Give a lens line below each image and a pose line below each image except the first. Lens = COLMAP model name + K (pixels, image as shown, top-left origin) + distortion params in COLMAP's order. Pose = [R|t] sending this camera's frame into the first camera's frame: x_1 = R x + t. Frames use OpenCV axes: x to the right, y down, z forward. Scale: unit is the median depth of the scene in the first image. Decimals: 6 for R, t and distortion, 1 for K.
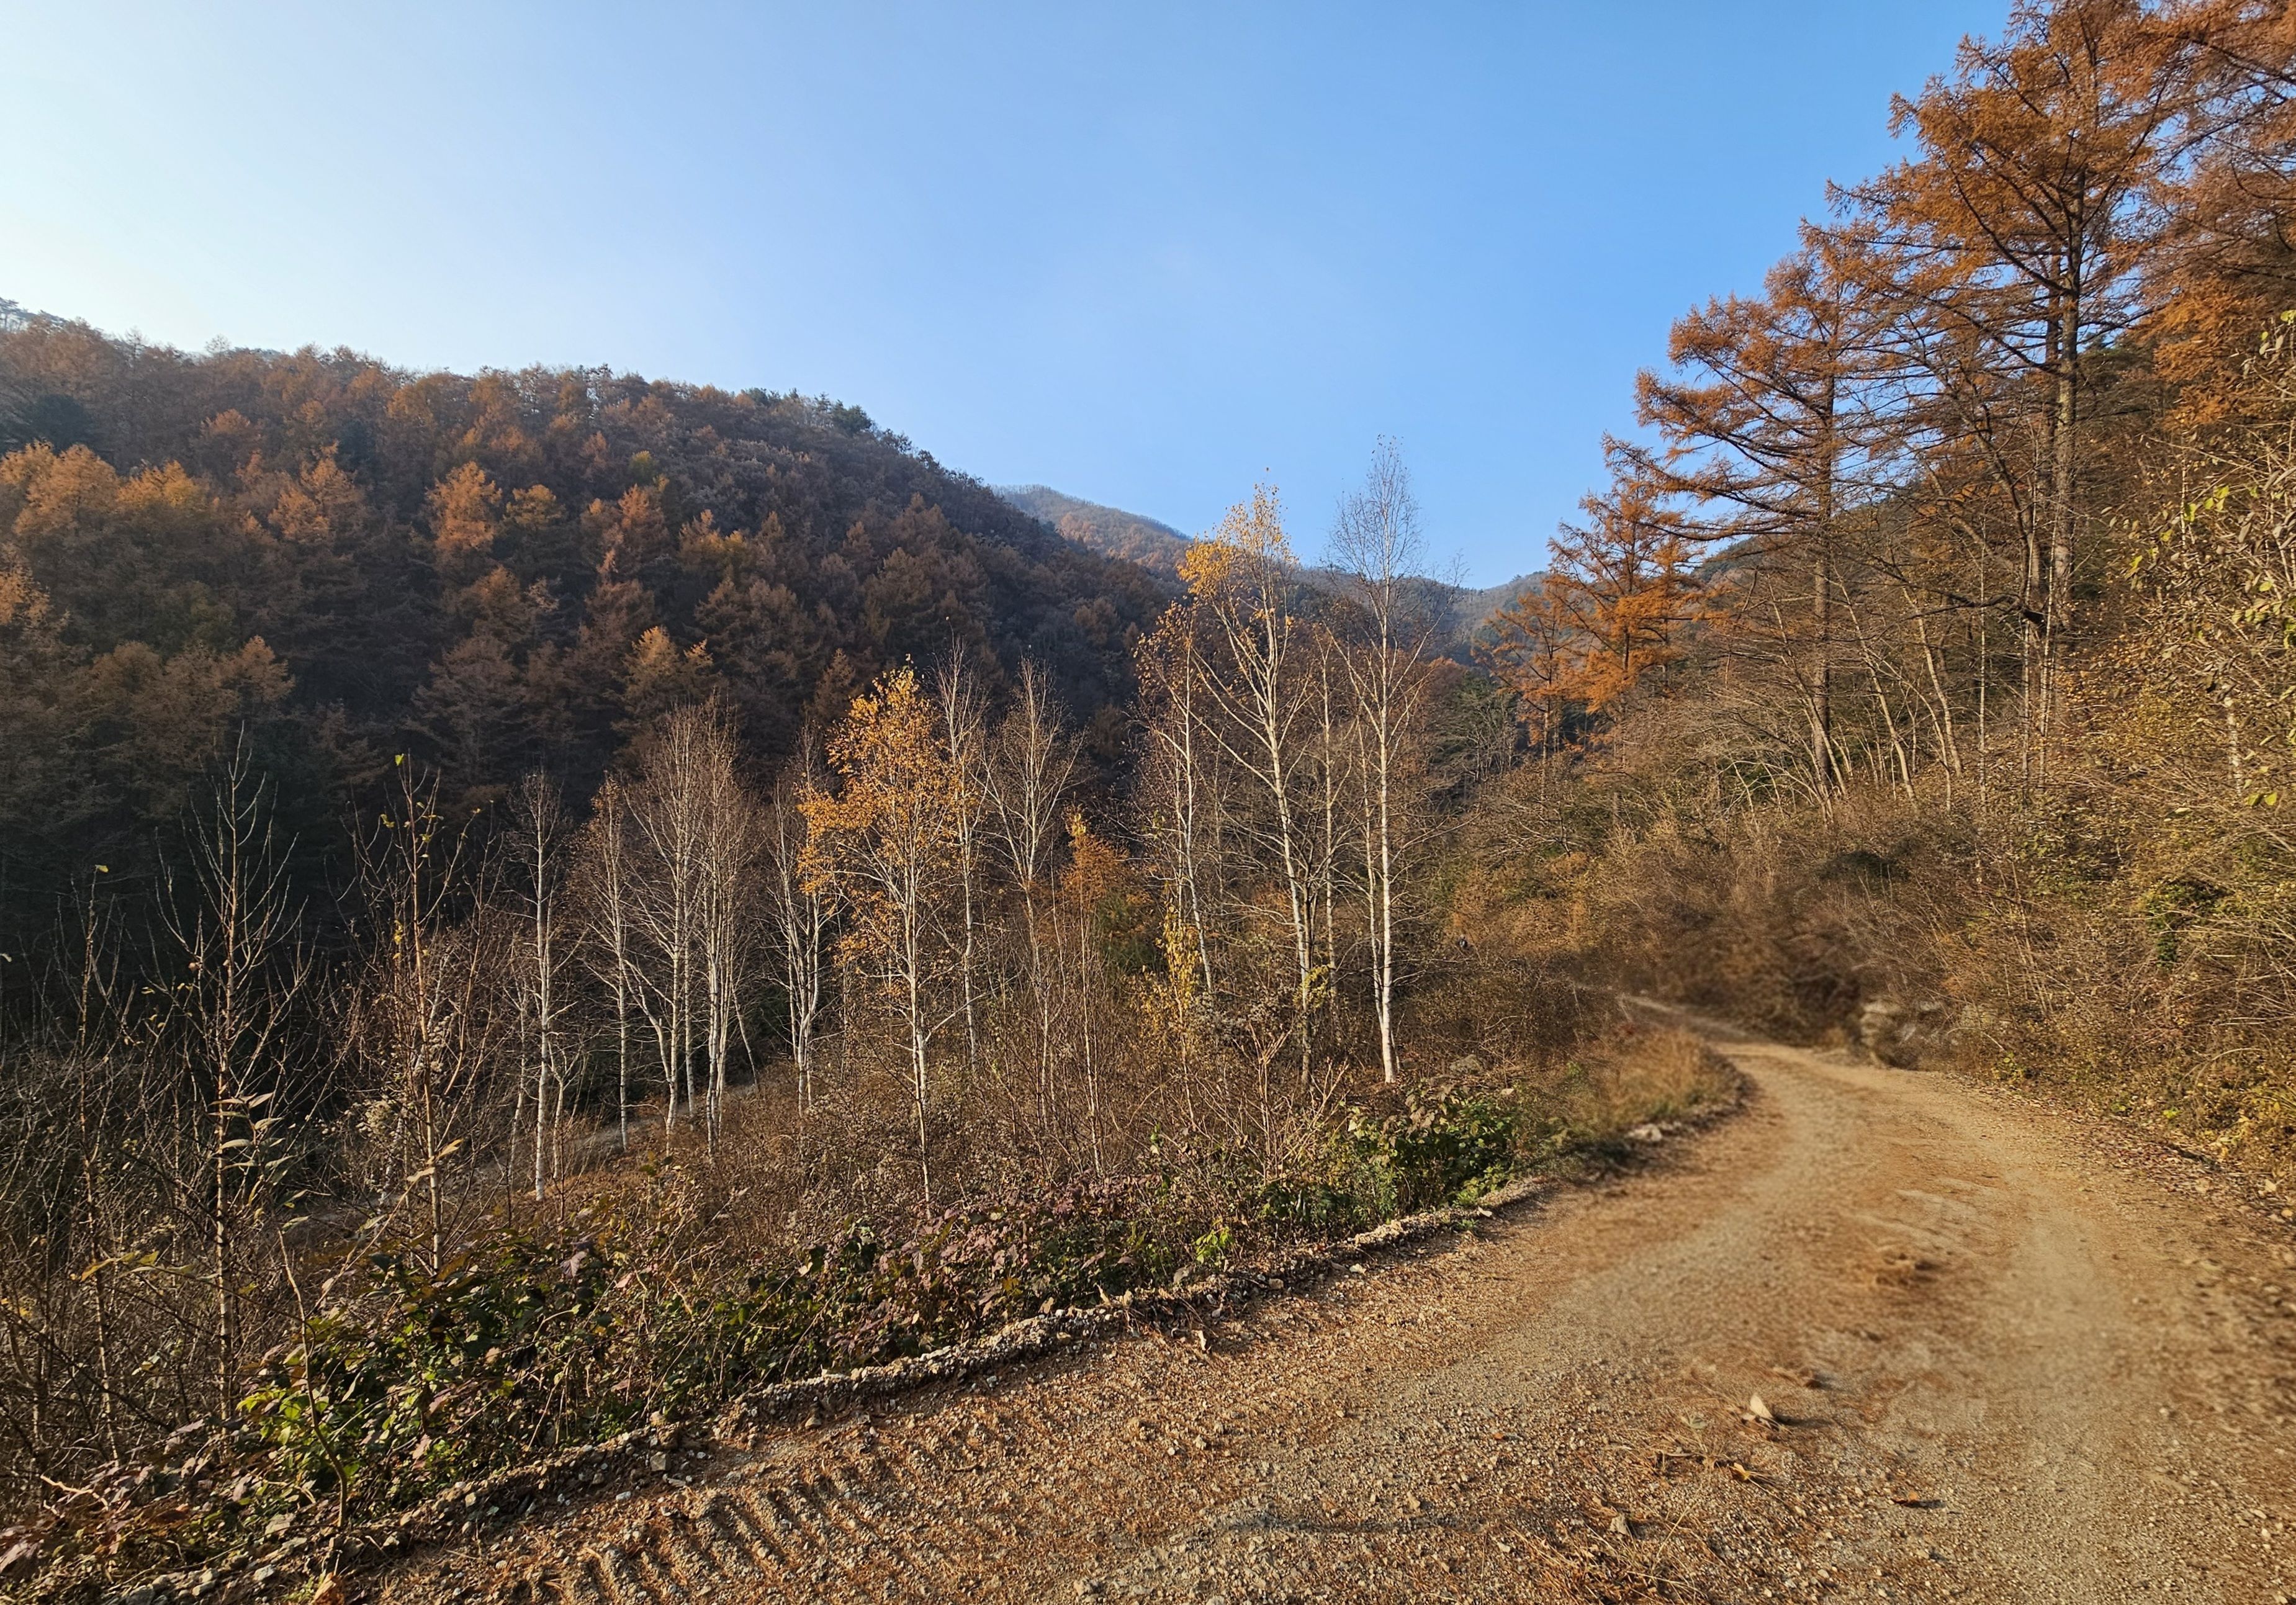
lens RADIAL K [[1017.3, 0, 1147.5], [0, 1017.3, 859.6], [0, 0, 1]] dist [0.000337, 0.000269]
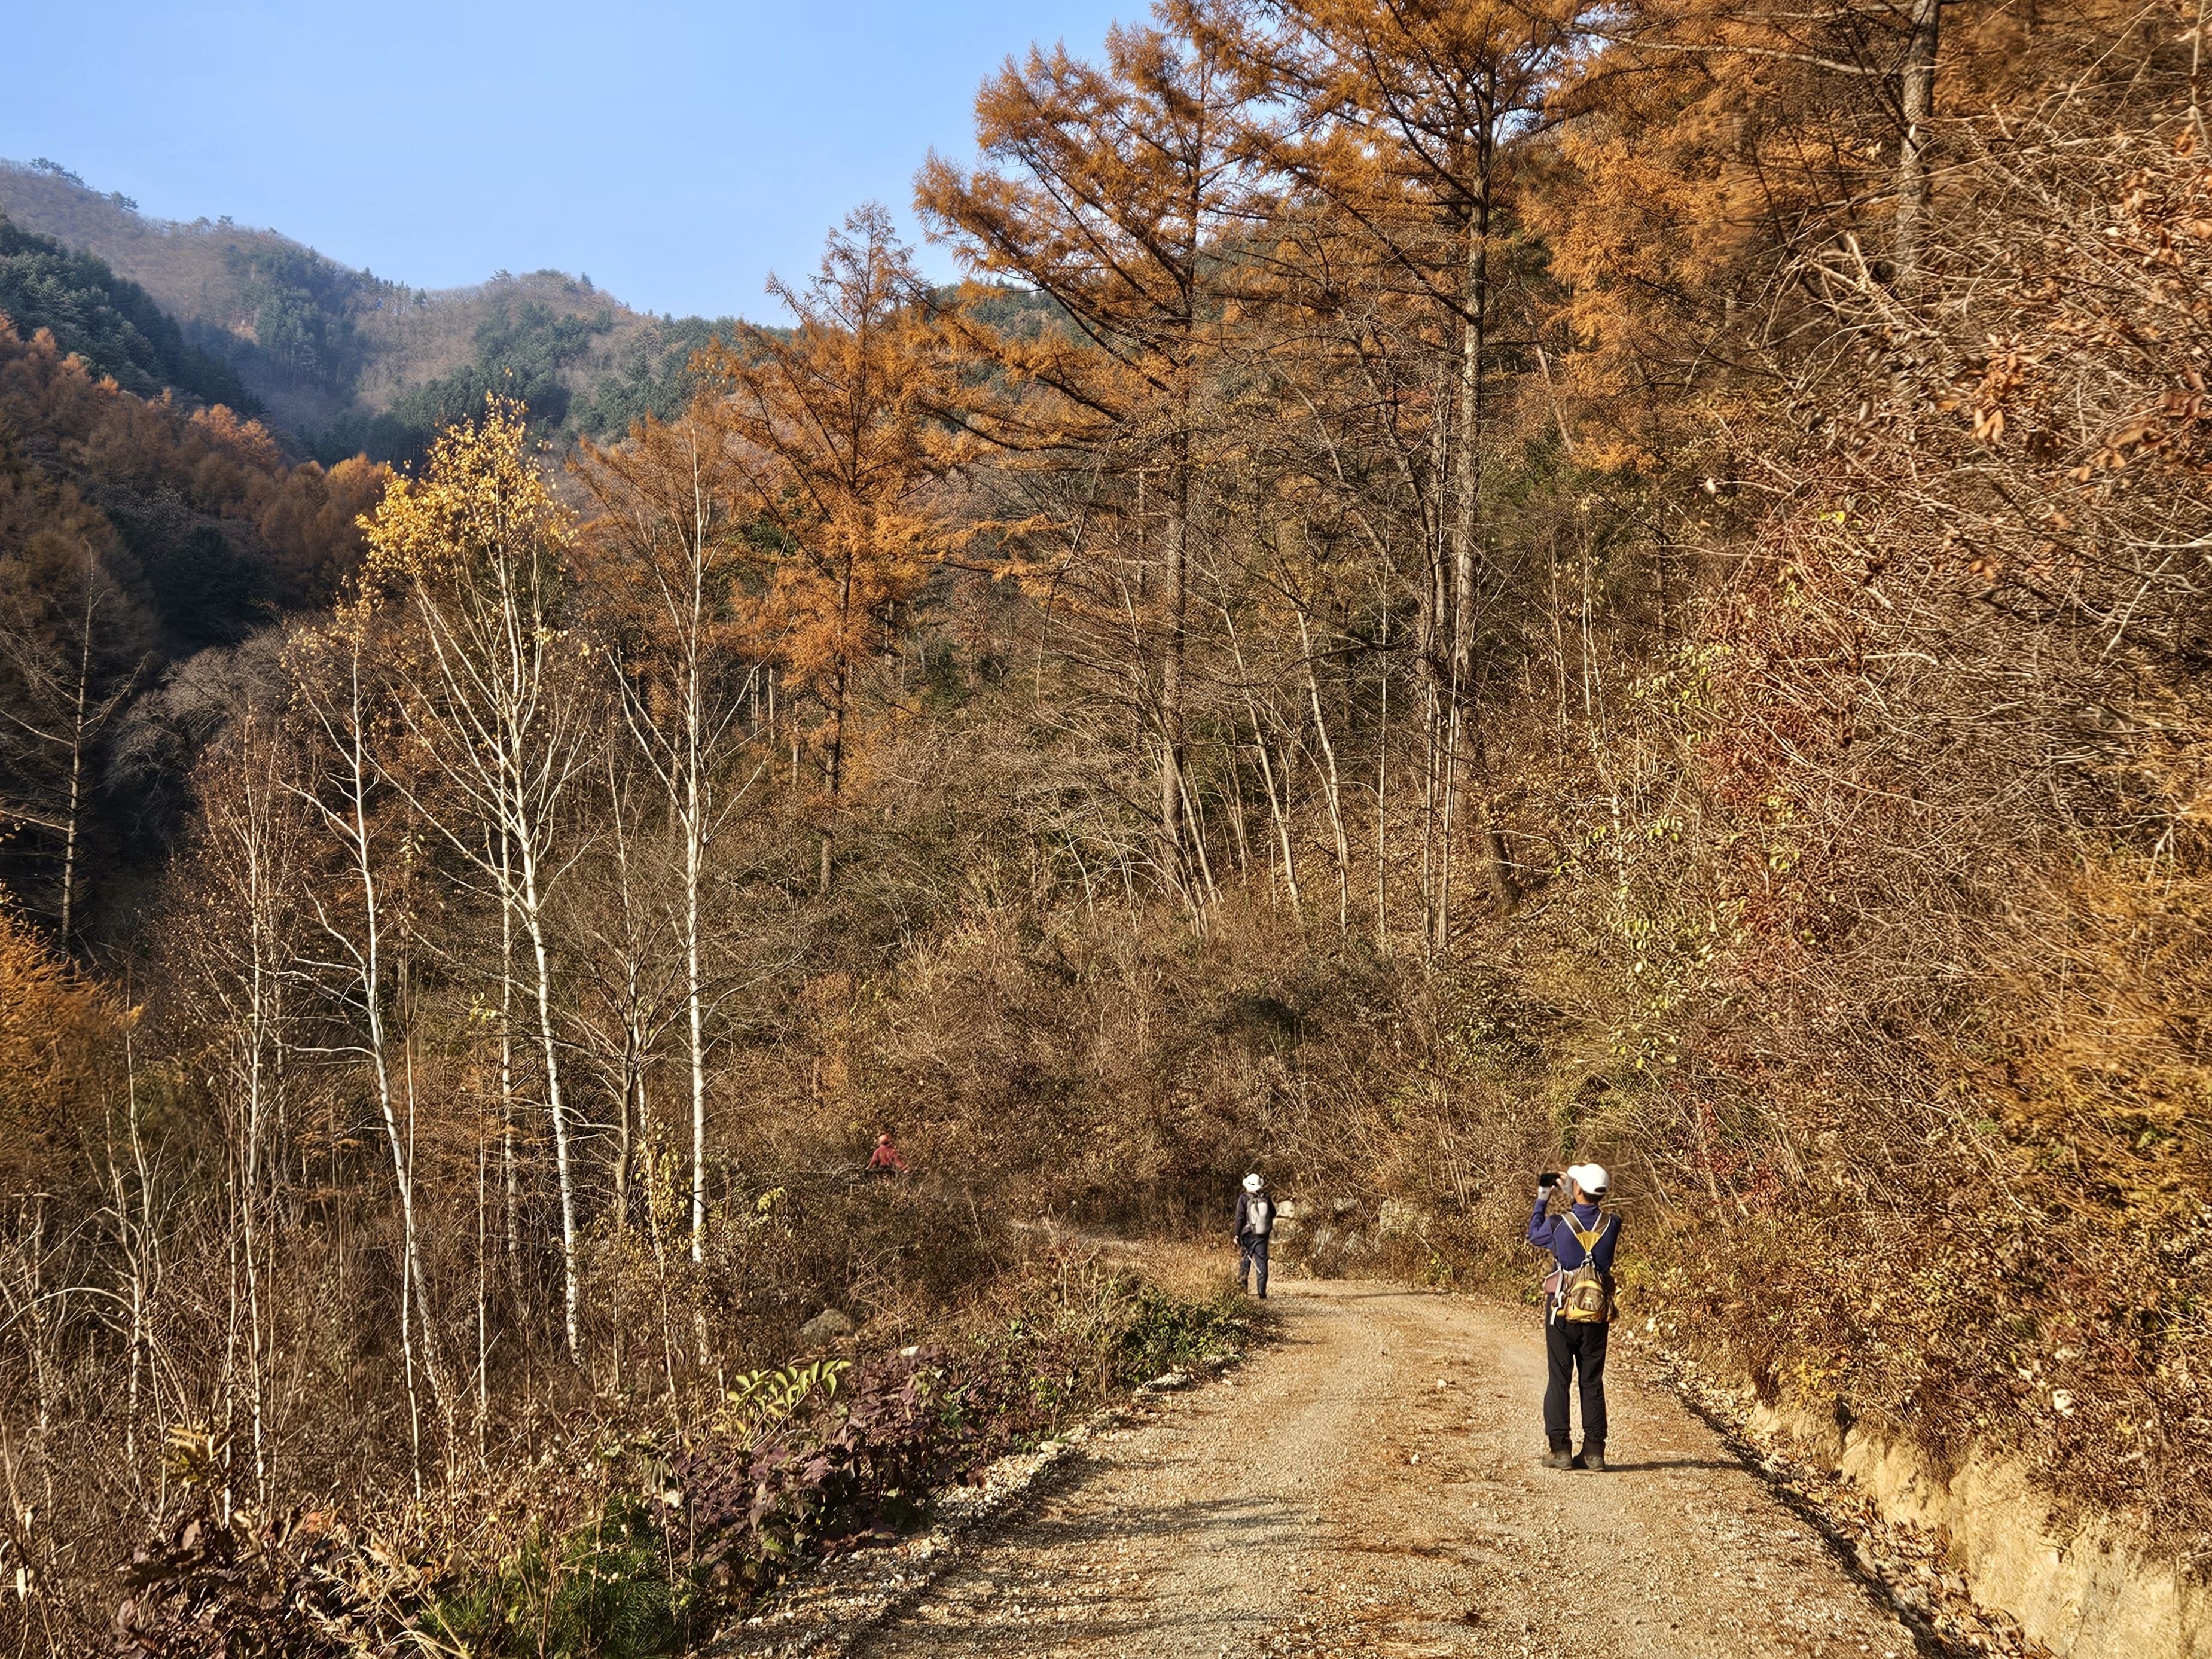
lens RADIAL K [[2314.5, 0, 1111.2], [0, 2314.5, 866.9], [0, 0, 1]] dist [0.088931, -0.109504]
pose [[0.827473, 0.033013, 0.560535, -0.083929], [-0.018623, 0.999334, -0.031365, -0.011977], [-0.561197, 0.015515, 0.827537, -0.081916]]
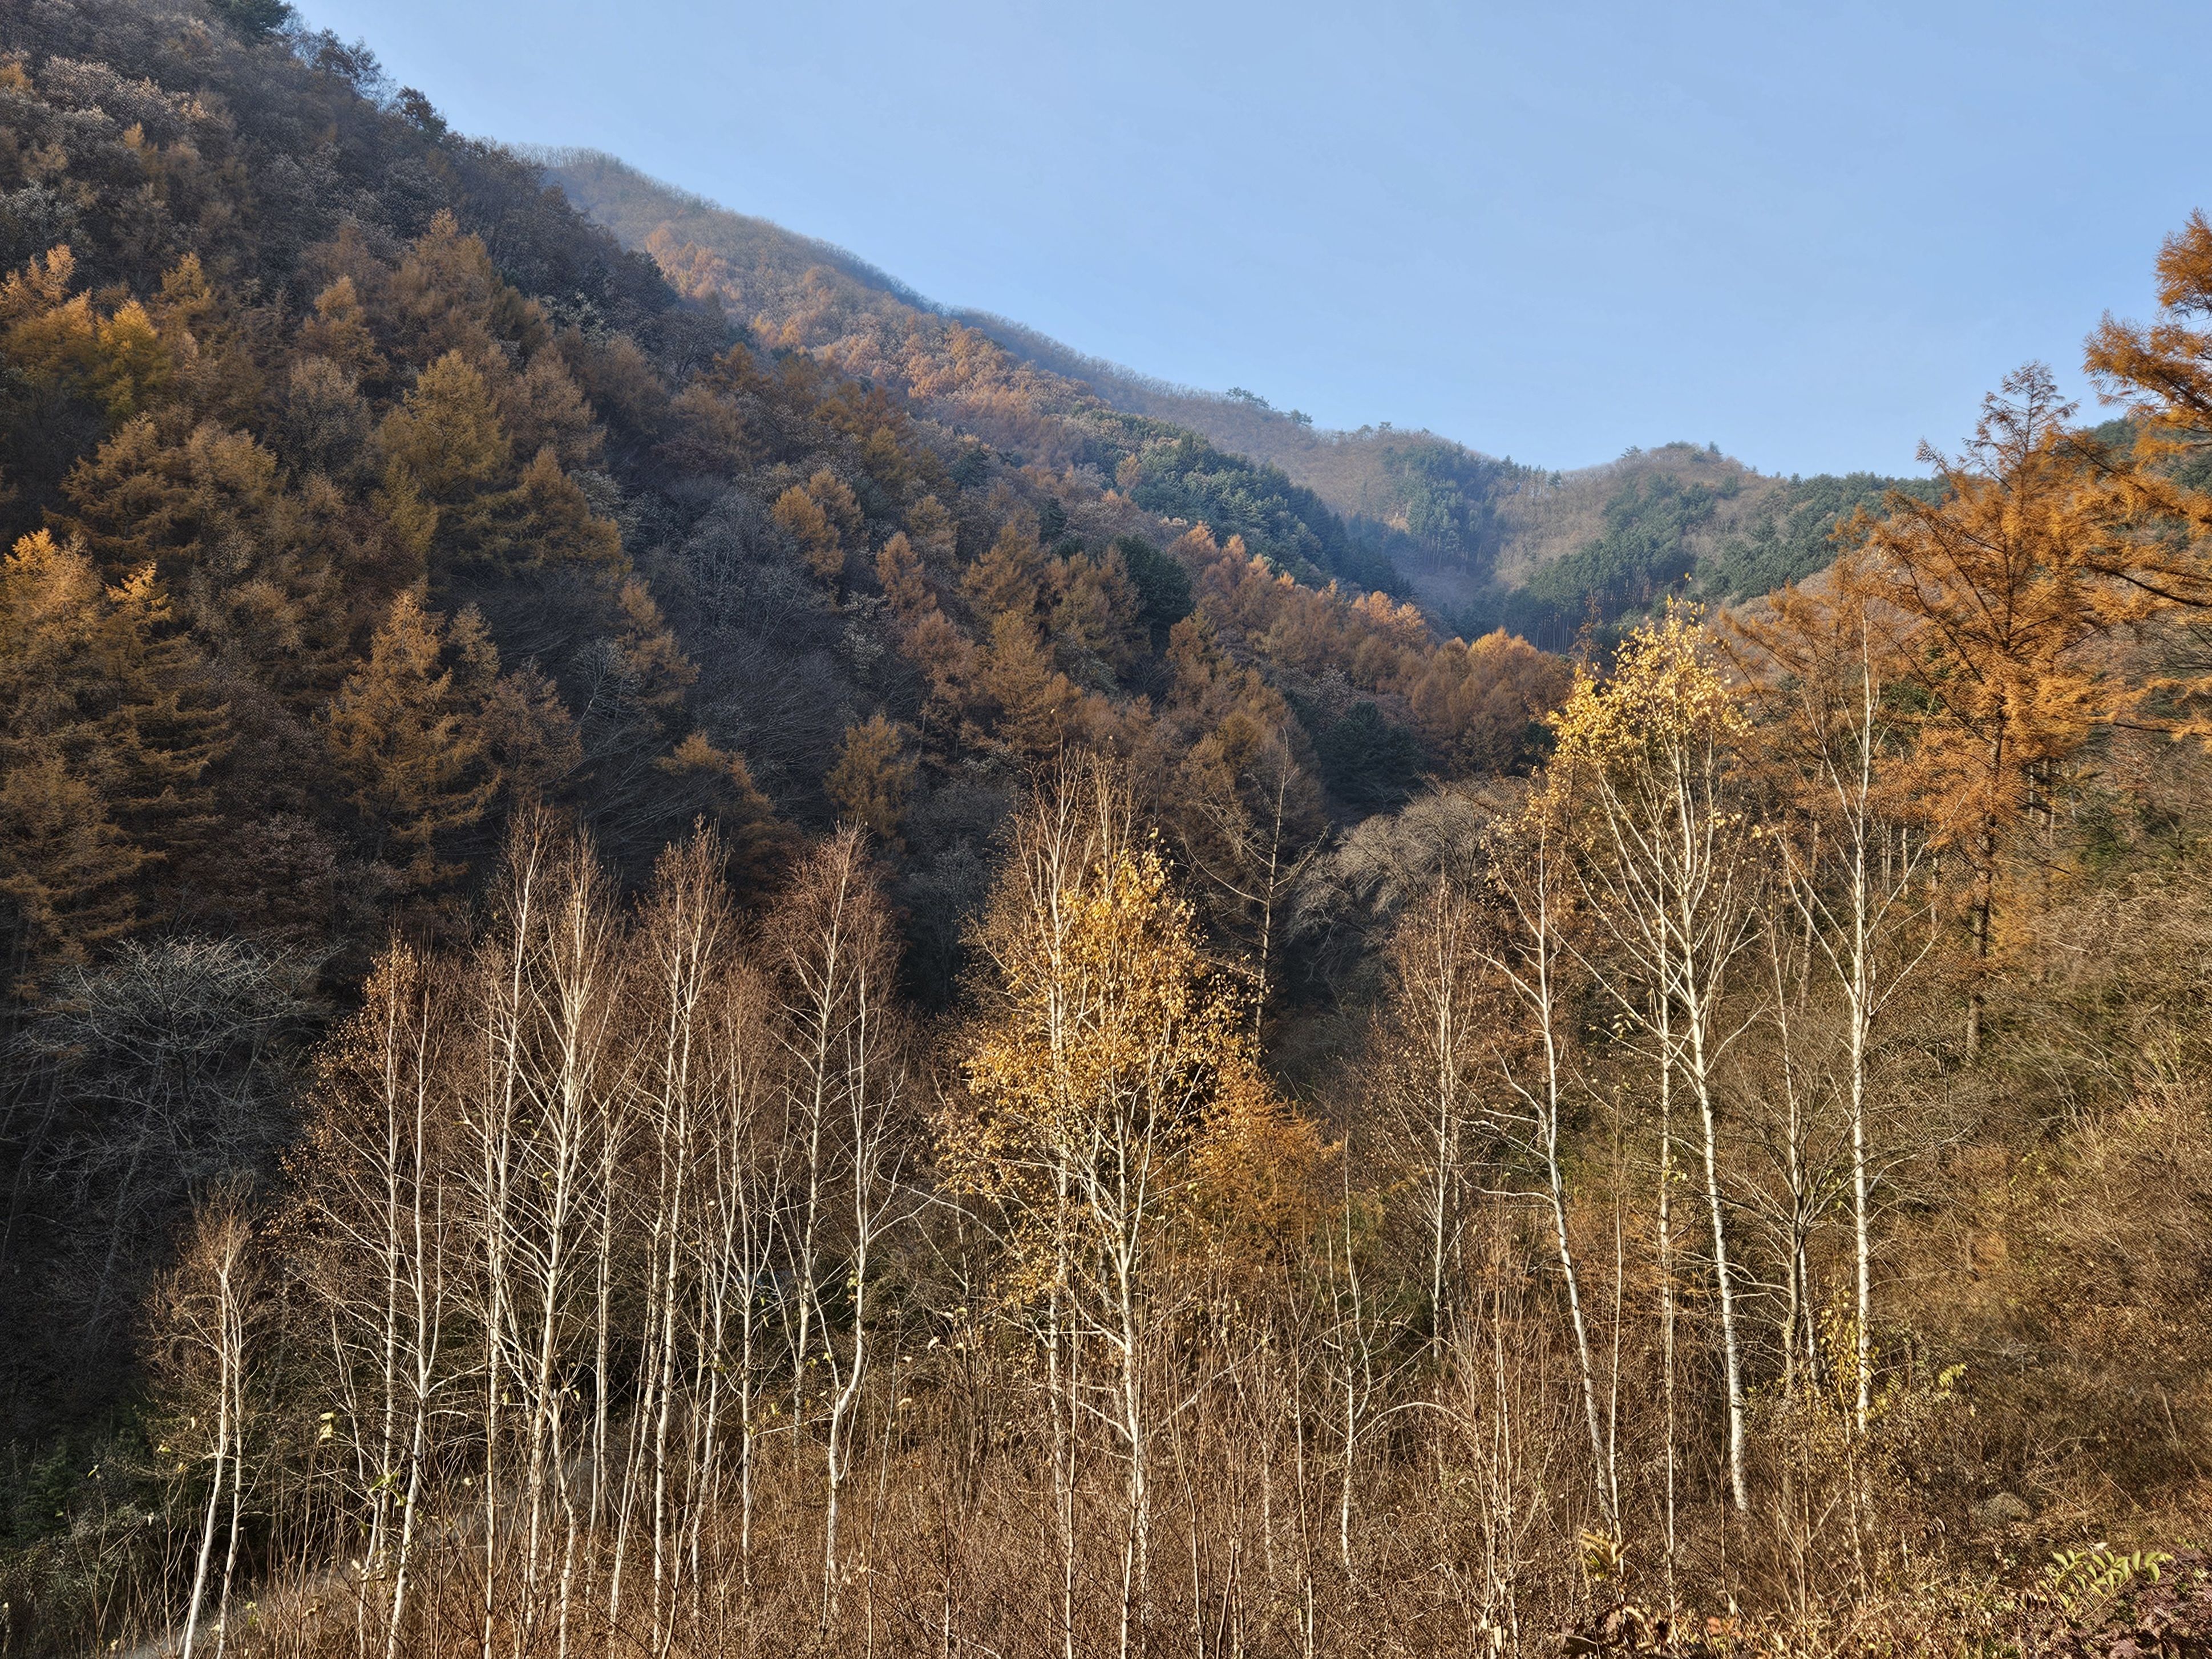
lens RADIAL K [[2314.3, 0, 1111.2], [0, 2314.3, 866.9], [0, 0, 1]] dist [0.088931, -0.109504]
pose [[0.989041, 0.061493, 0.134226, -0.108840], [-0.051996, 0.995965, -0.073150, -0.016551], [-0.138183, 0.065369, 0.988247, -0.103479]]
